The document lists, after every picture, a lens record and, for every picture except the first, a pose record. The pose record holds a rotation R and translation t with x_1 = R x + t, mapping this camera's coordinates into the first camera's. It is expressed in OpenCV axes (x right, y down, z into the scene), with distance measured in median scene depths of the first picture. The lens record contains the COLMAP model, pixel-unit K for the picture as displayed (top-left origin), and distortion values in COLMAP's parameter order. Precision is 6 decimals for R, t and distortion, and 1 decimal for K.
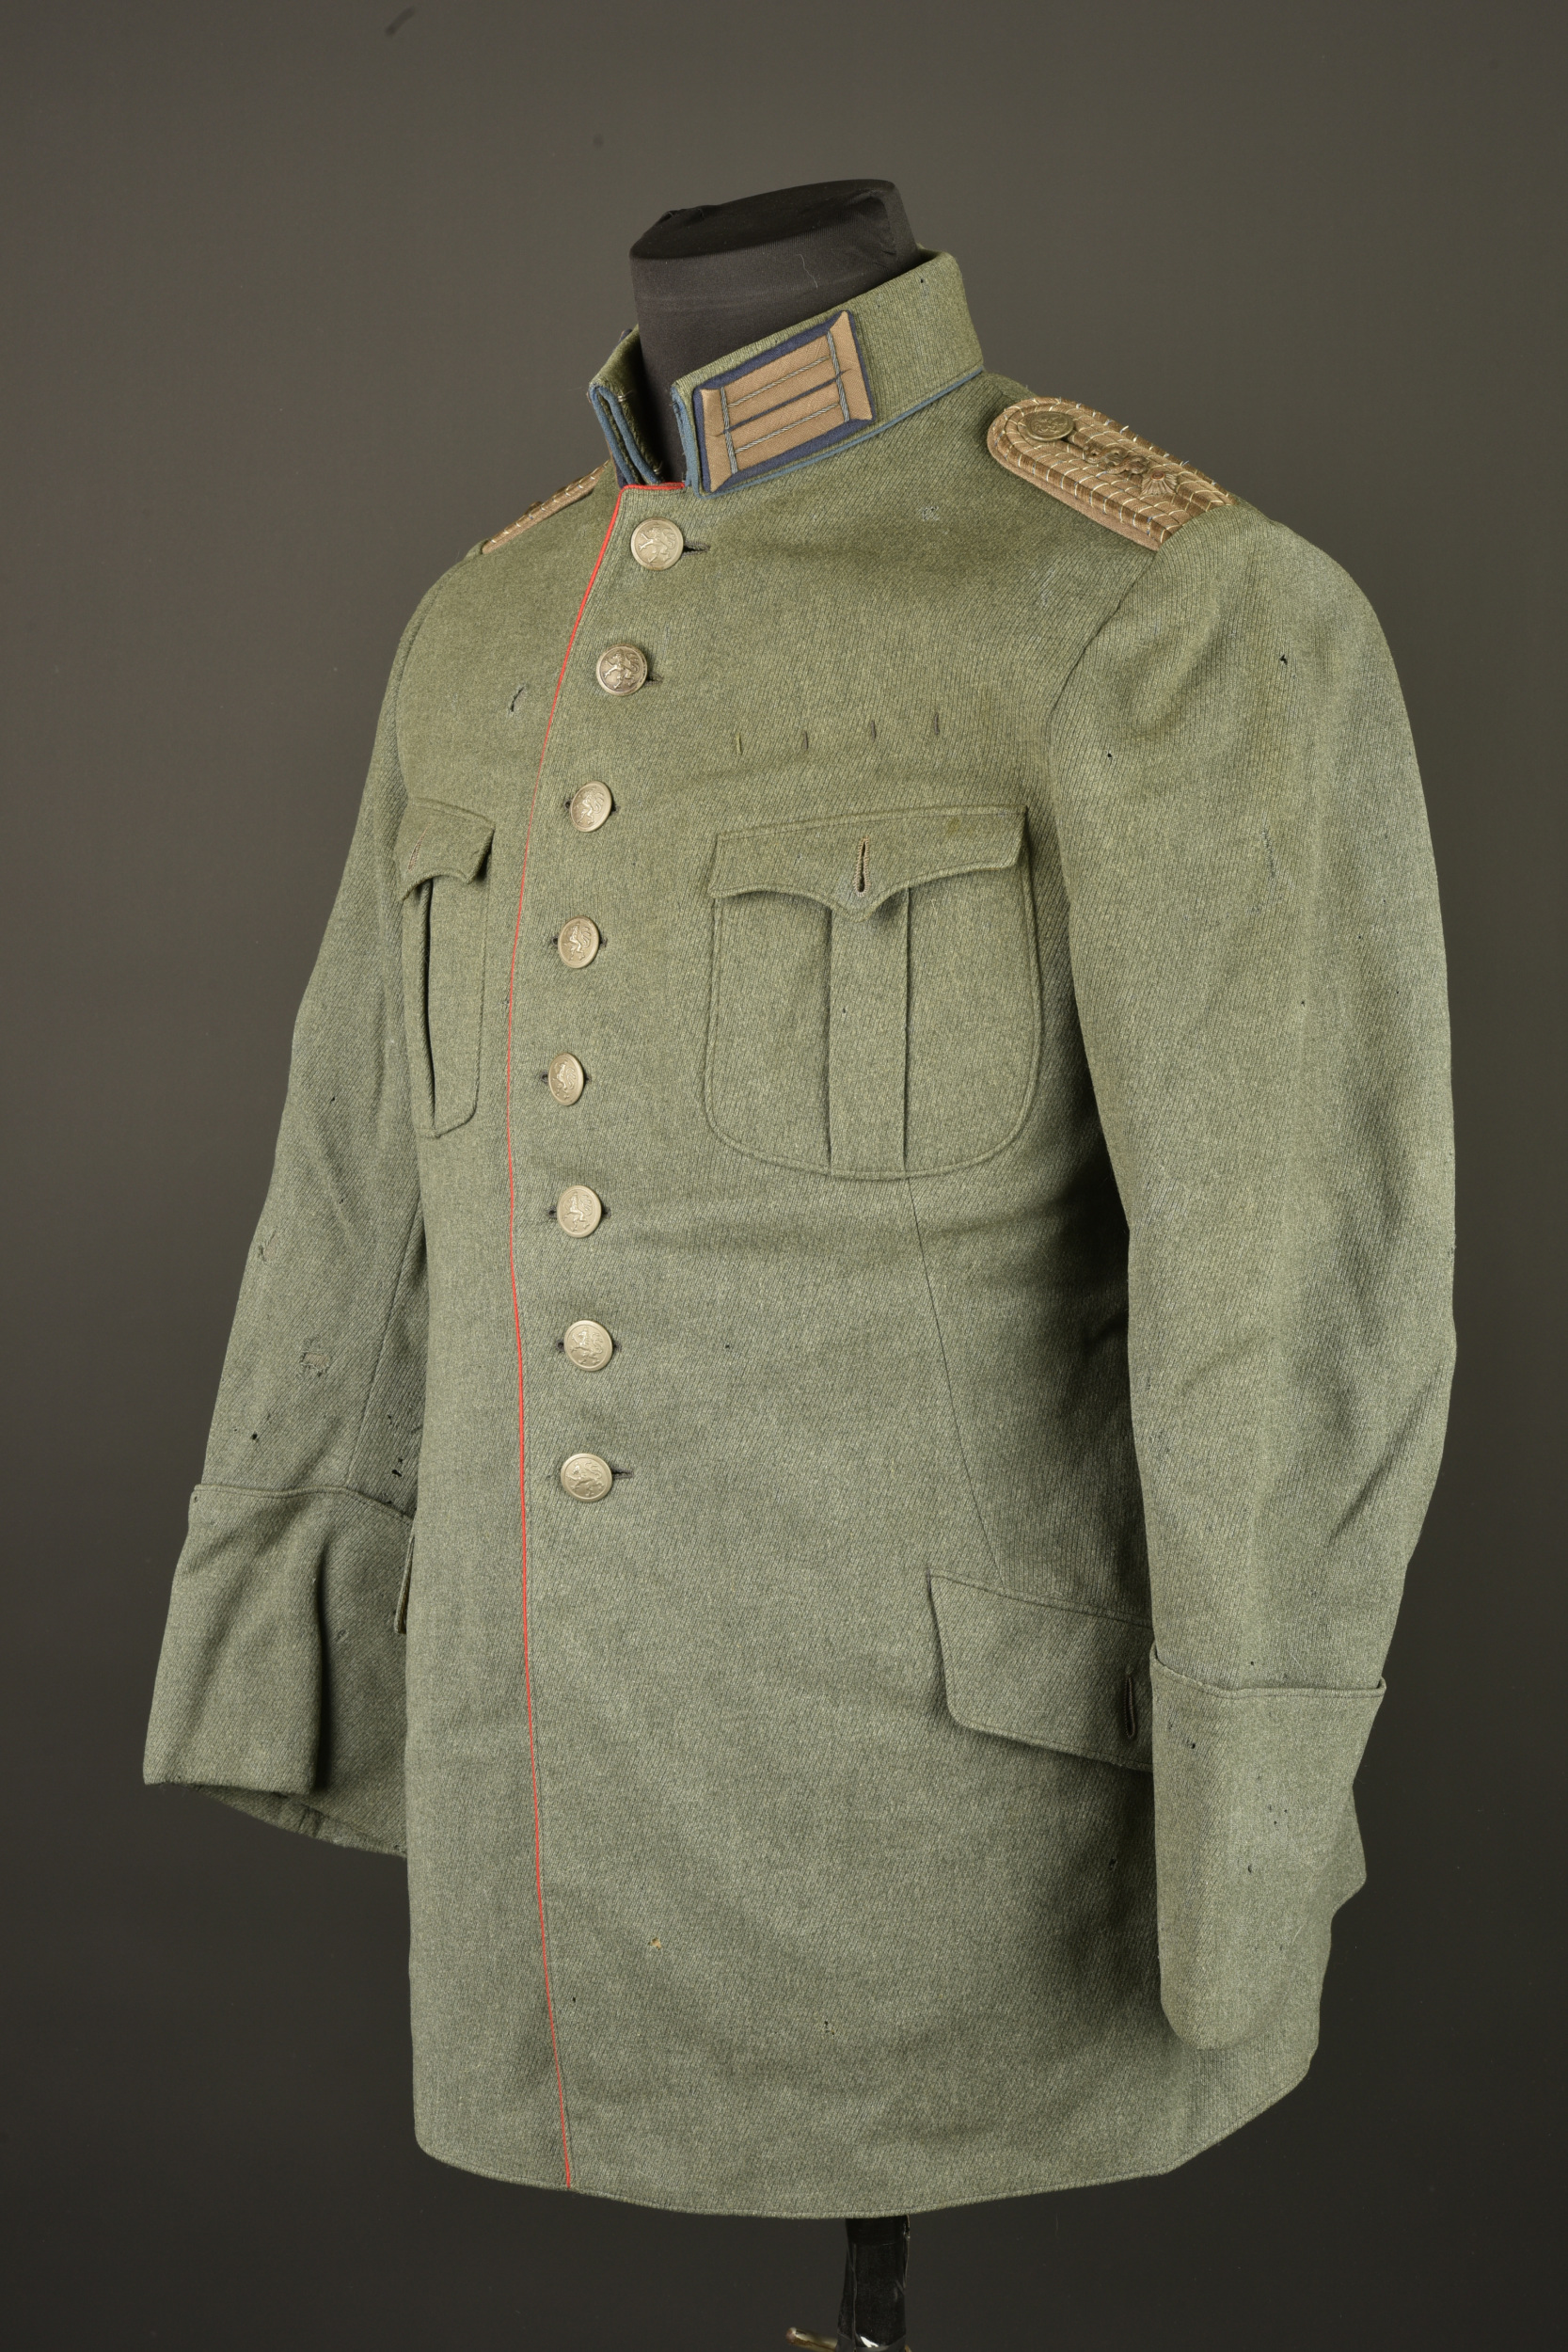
lens RADIAL K [[3982.0, 0, 784.0], [0, 3982.0, 1176.0], [0, 0, 1]] dist [0.005783, -0.137154]
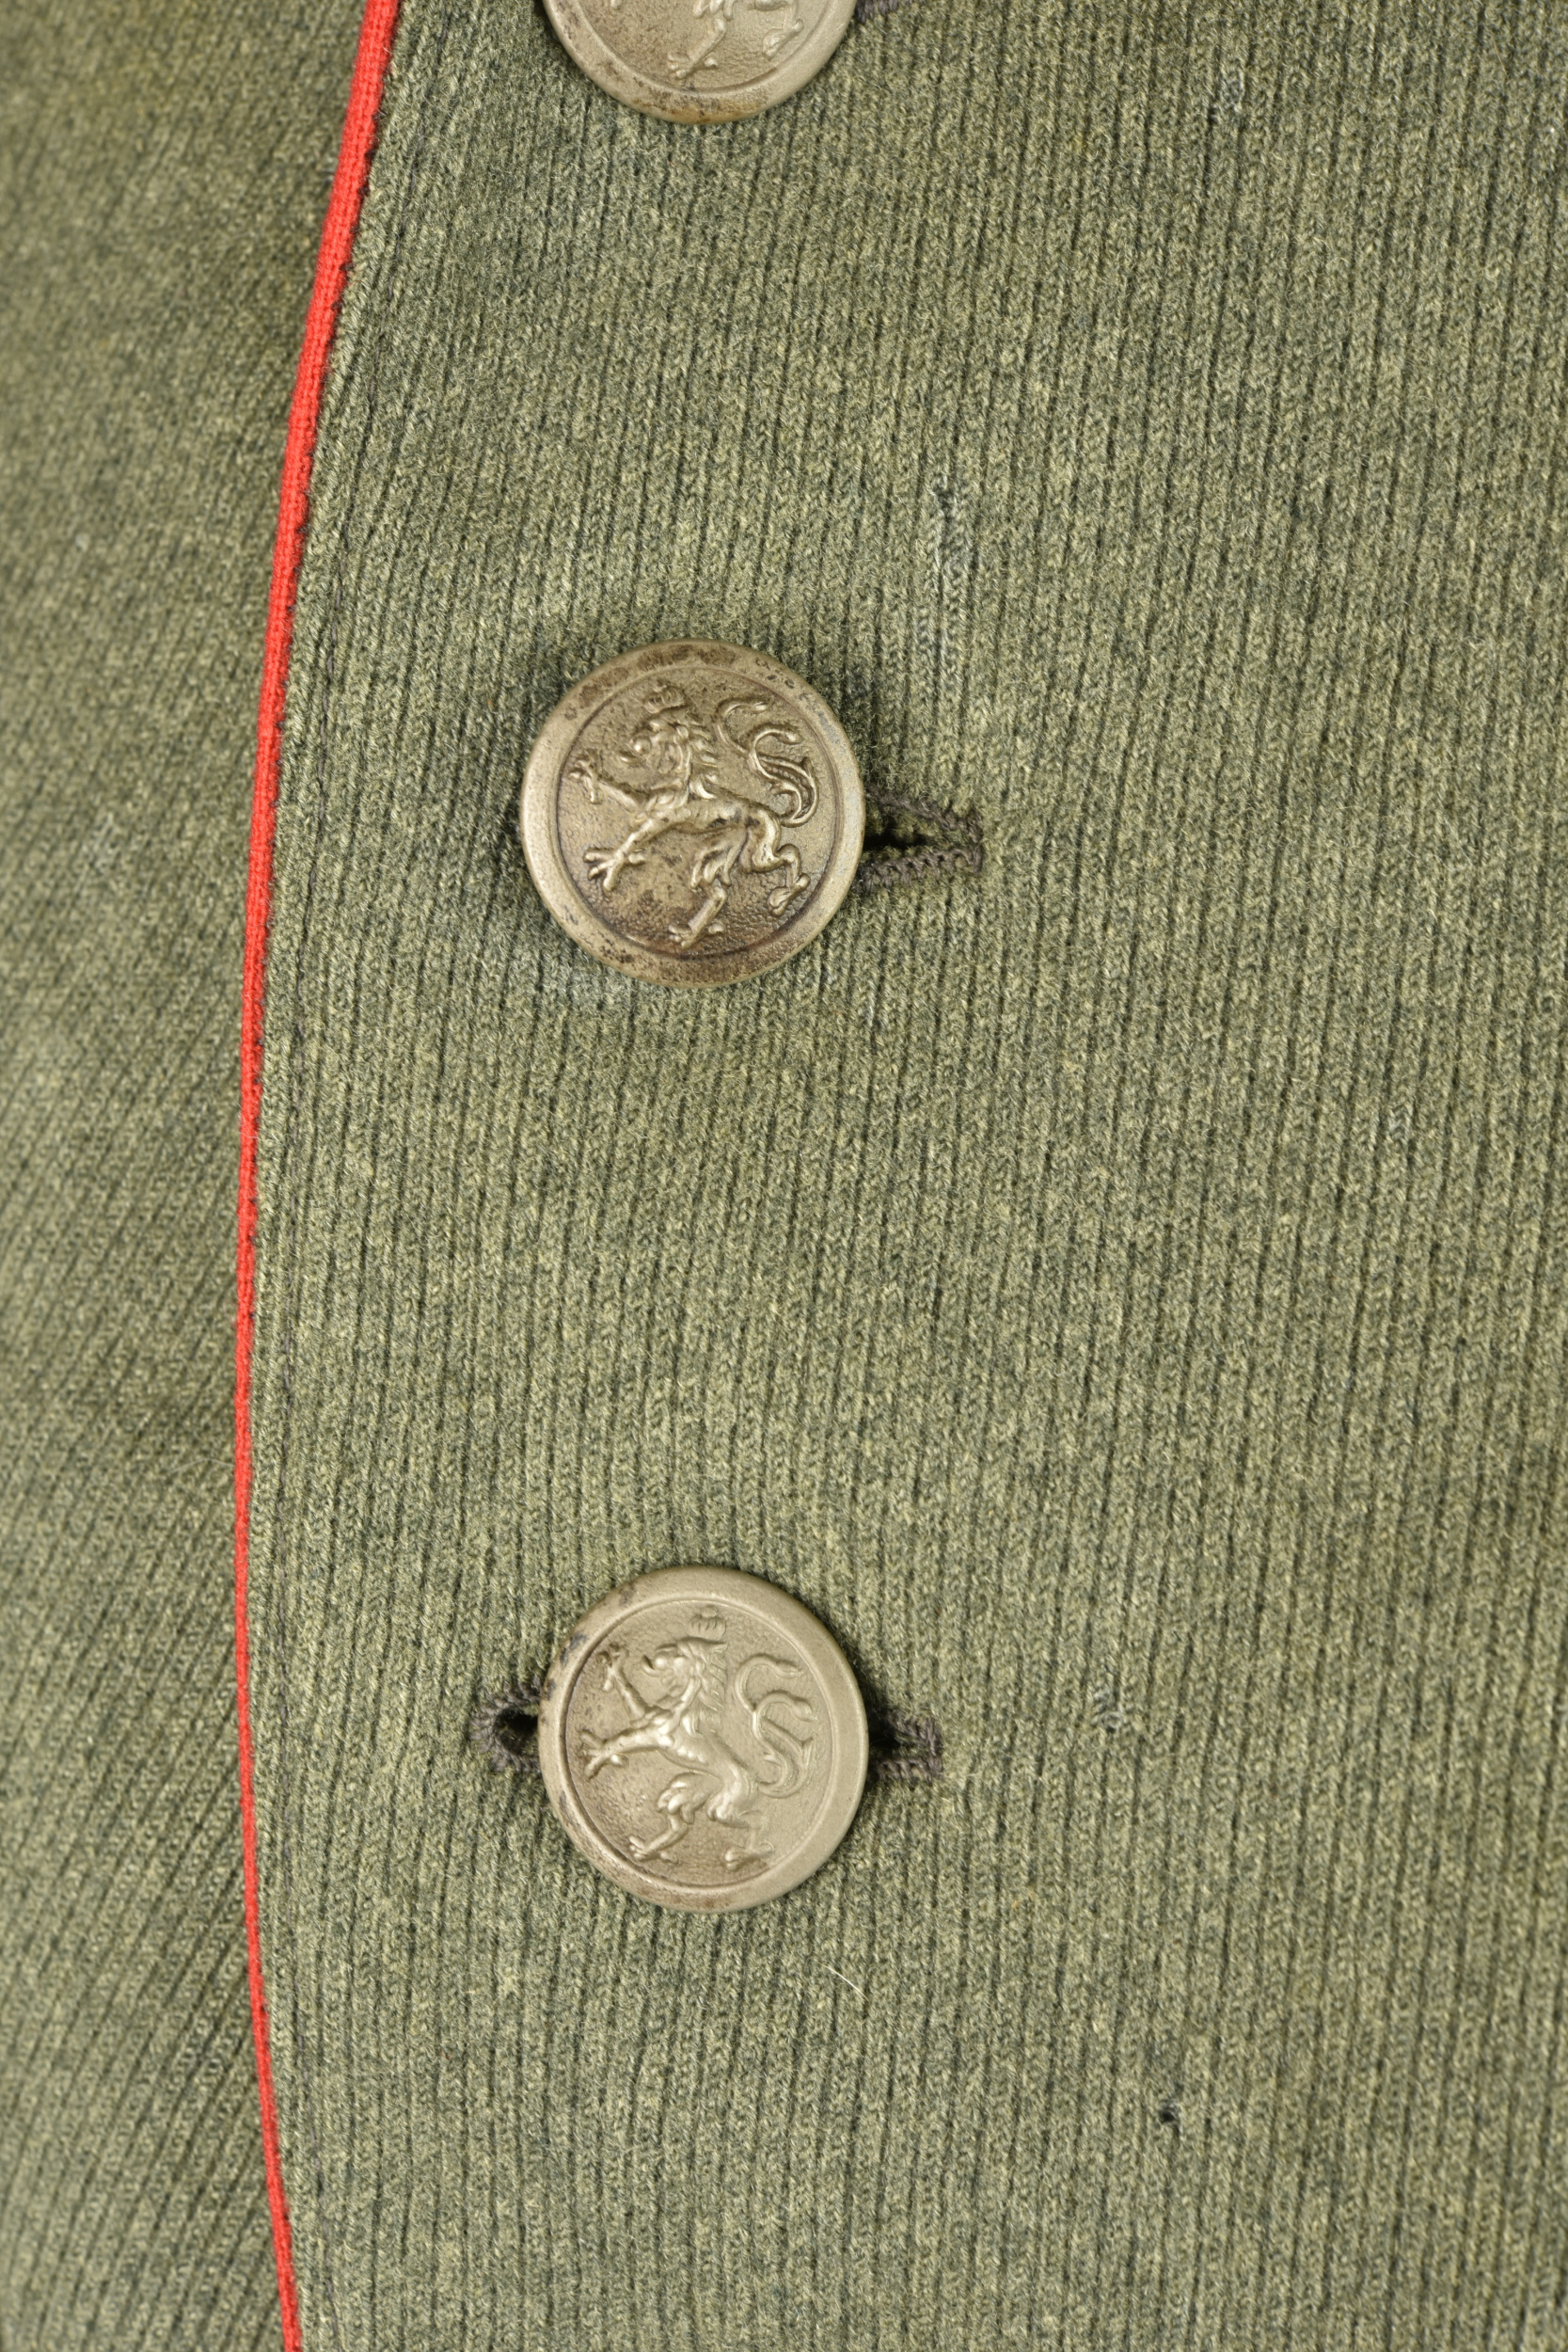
lens RADIAL K [[4174.4, 0, 790.4], [0, 4174.4, 1205.2], [0, 0, 1]] dist [-0.004185, 0.009100]
pose [[0.916995, -0.226110, 0.328626, -0.093950], [0.180147, 0.969775, 0.164570, -0.139056], [-0.355904, -0.091709, 0.930012, 0.853984]]
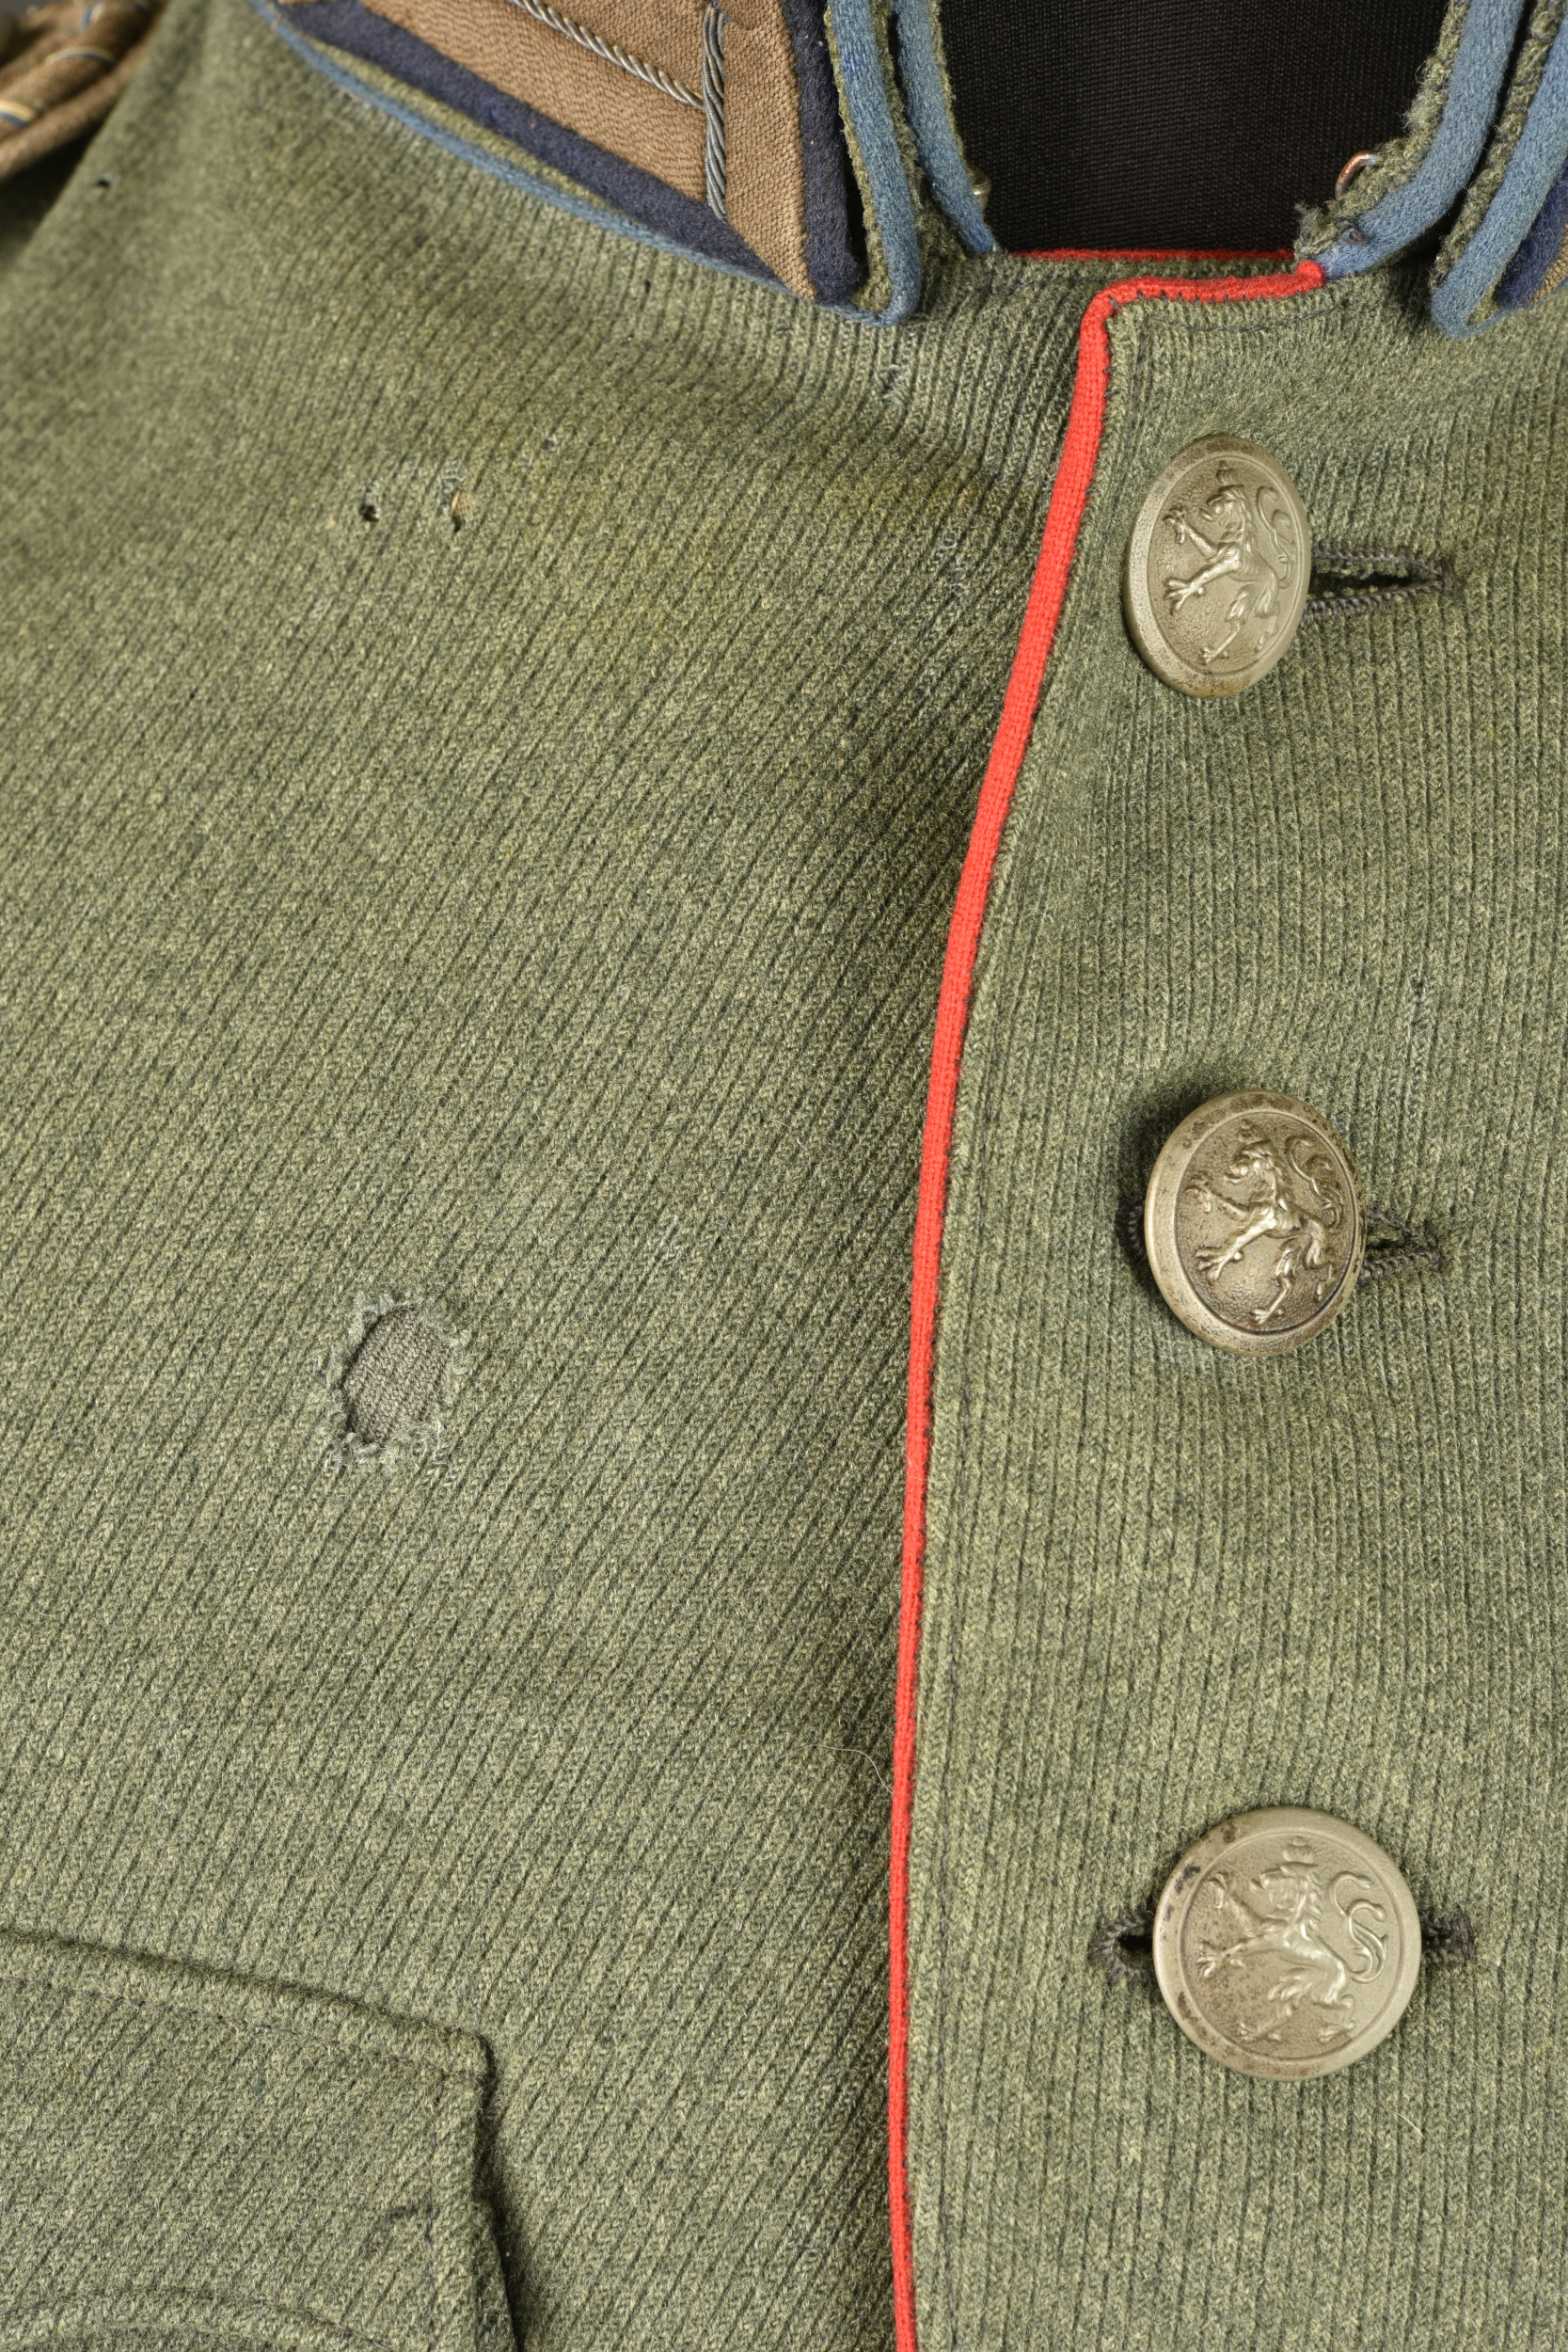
lens RADIAL K [[4066.0, 0, 786.5], [0, 4066.0, 1132.8], [0, 0, 1]] dist [0.021488, -0.036273]
pose [[0.717630, -0.182789, 0.672008, -0.194900], [0.128346, 0.983125, 0.130354, -0.162118], [-0.684495, -0.007296, 0.728981, 0.873456]]
